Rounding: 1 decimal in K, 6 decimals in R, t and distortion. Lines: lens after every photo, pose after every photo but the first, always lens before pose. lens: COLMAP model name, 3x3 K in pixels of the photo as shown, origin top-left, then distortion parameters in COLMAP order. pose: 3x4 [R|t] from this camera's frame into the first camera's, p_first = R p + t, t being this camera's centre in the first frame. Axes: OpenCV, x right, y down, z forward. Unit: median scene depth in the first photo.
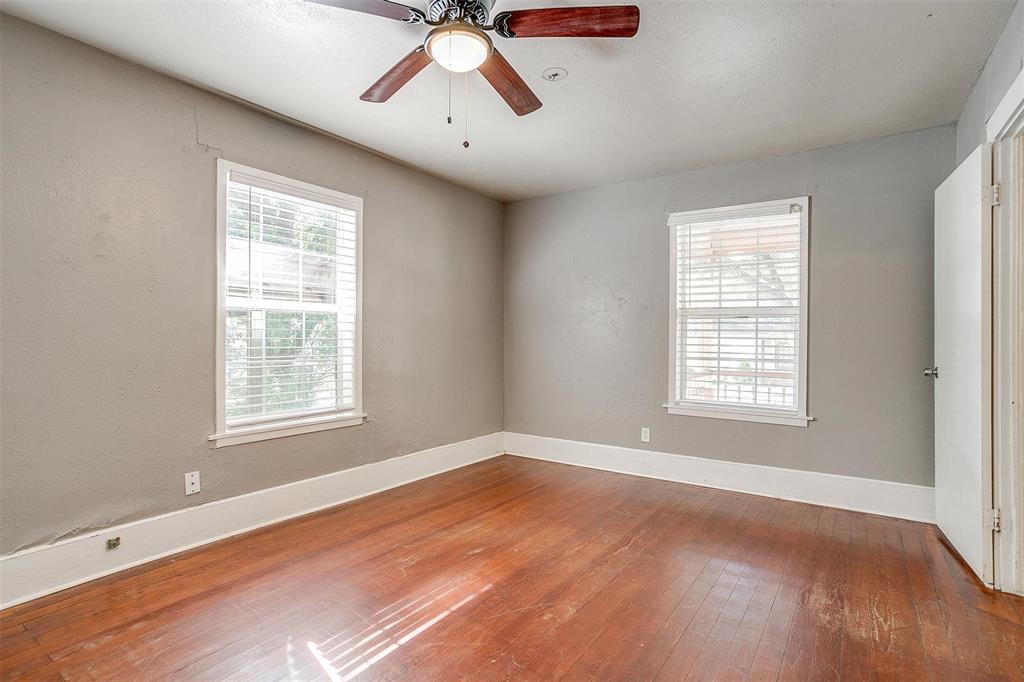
lens RADIAL K [[496.7, 0, 517.0], [0, 496.7, 344.8], [0, 0, 1]] dist [-0.001286, 0.003819]
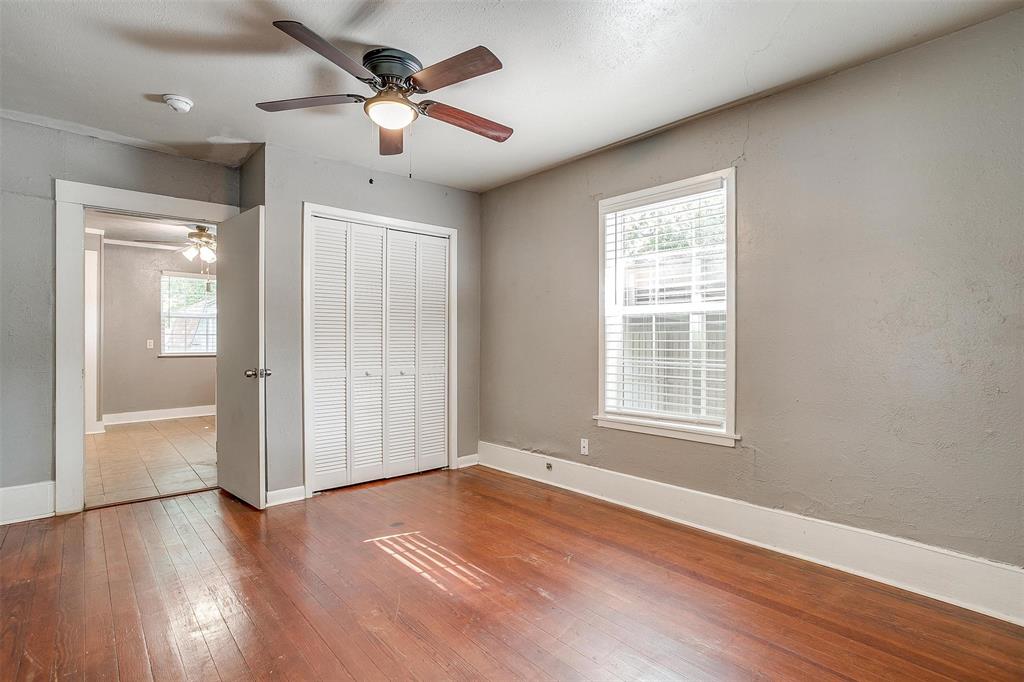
lens RADIAL K [[496.7, 0, 507.0], [0, 496.7, 343.5], [0, 0, 1]] dist [-0.001286, 0.003819]
pose [[-0.211651, -0.001871, -0.977344, 0.626182], [-0.014292, 0.999897, 0.001181, -0.004027], [0.977241, 0.014218, -0.211656, 0.926538]]
